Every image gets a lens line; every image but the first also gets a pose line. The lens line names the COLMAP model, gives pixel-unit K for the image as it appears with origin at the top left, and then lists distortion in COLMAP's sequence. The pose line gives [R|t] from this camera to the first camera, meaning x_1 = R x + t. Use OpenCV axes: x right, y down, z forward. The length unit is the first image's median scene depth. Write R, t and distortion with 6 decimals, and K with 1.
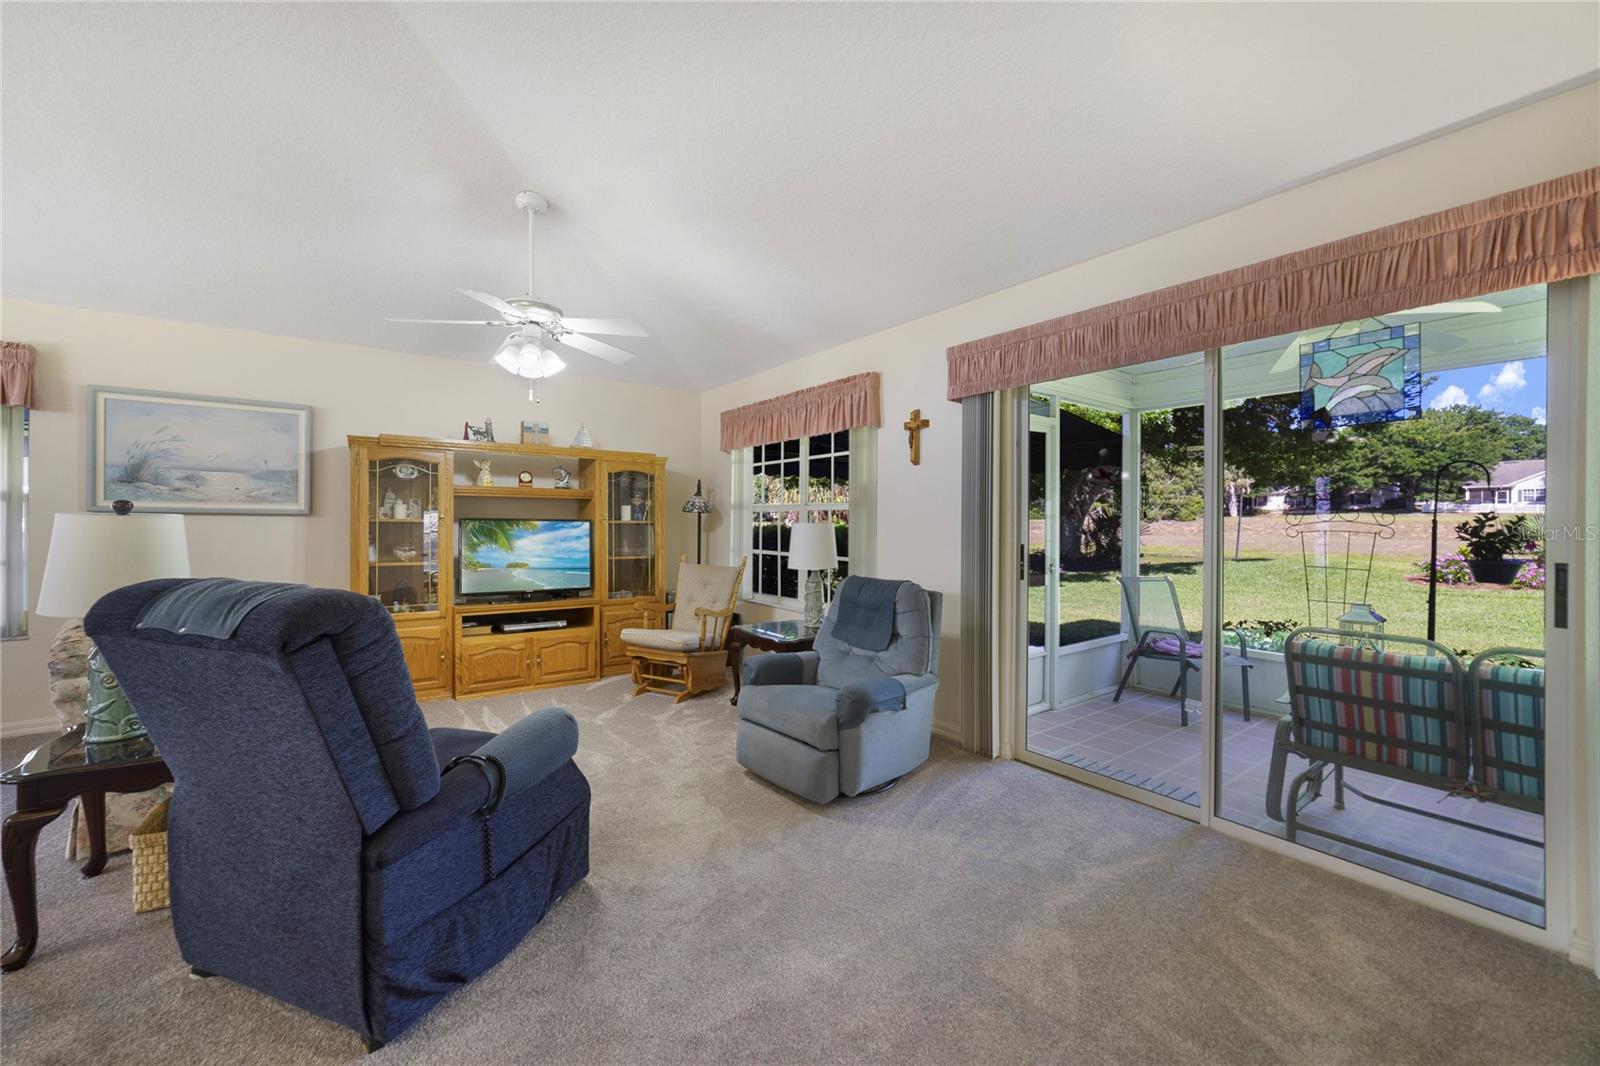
lens RADIAL K [[594.8, 0, 803.6], [0, 594.8, 520.1], [0, 0, 1]] dist [0.007393, 0.000071]
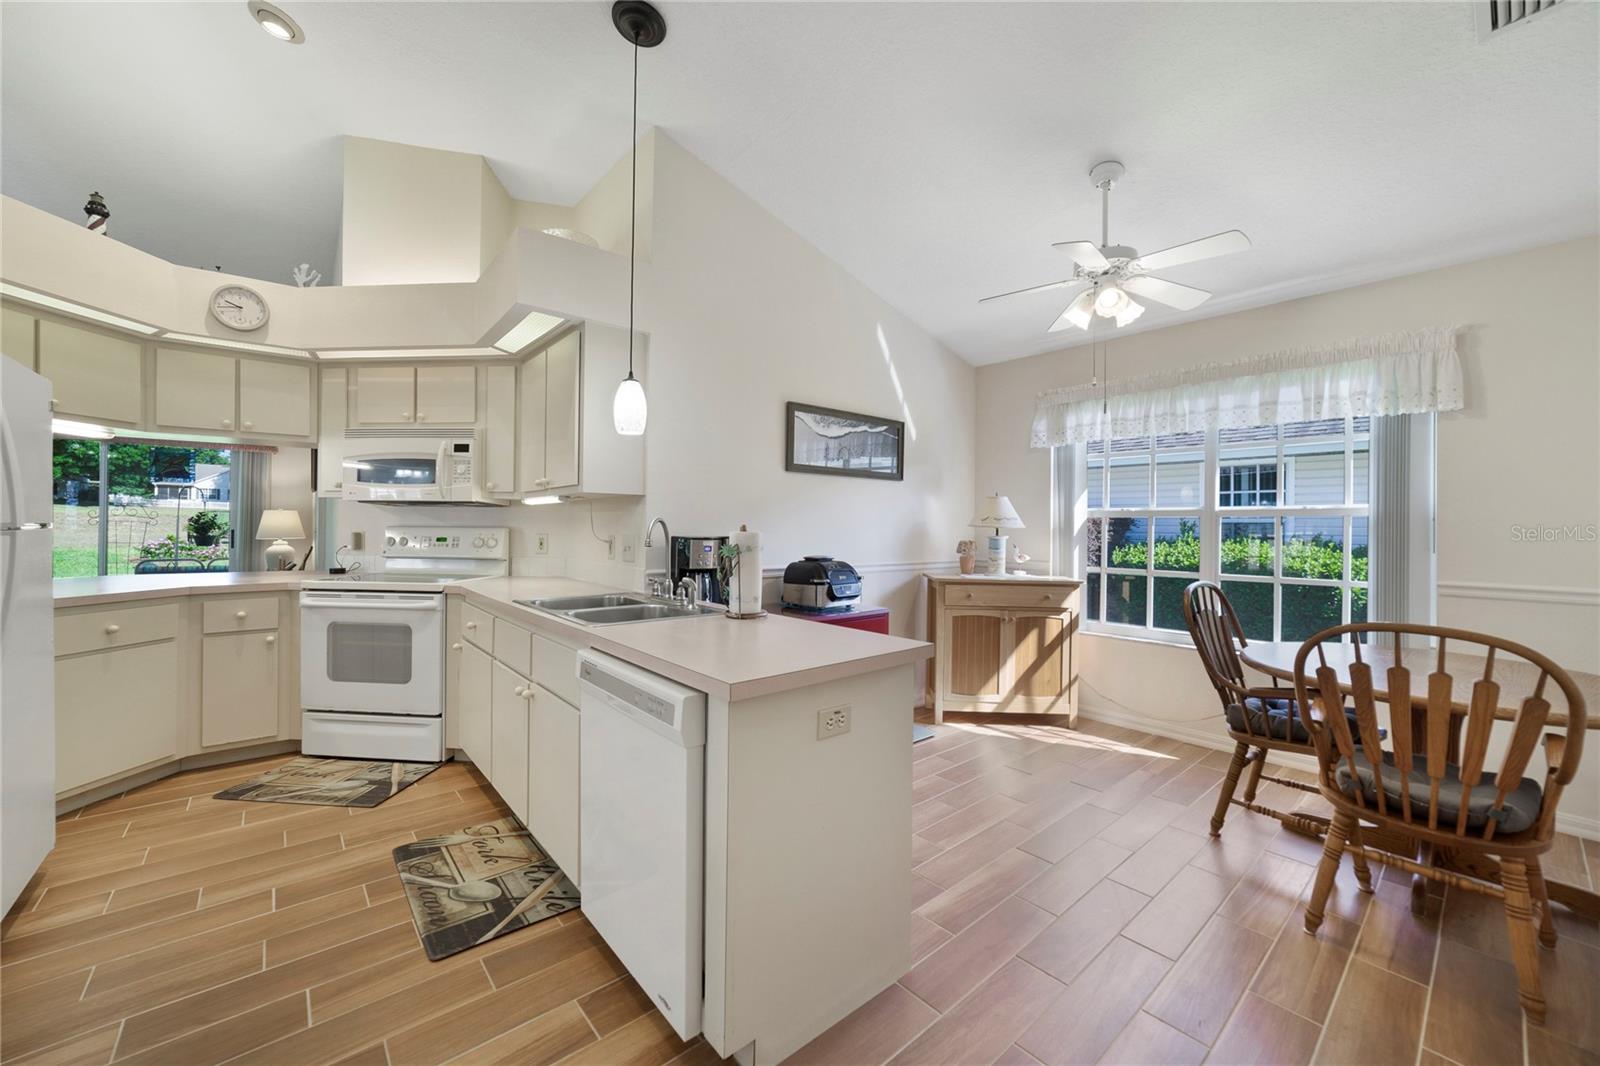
lens RADIAL K [[641.9, 0, 820.0], [0, 641.9, 525.1], [0, 0, 1]] dist [-0.032777, 0.007796]
pose [[-0.088188, -0.002232, 0.996101, -0.124441], [-0.016975, 0.999856, 0.000738, -0.000686], [-0.995959, -0.016843, -0.088213, -0.096859]]
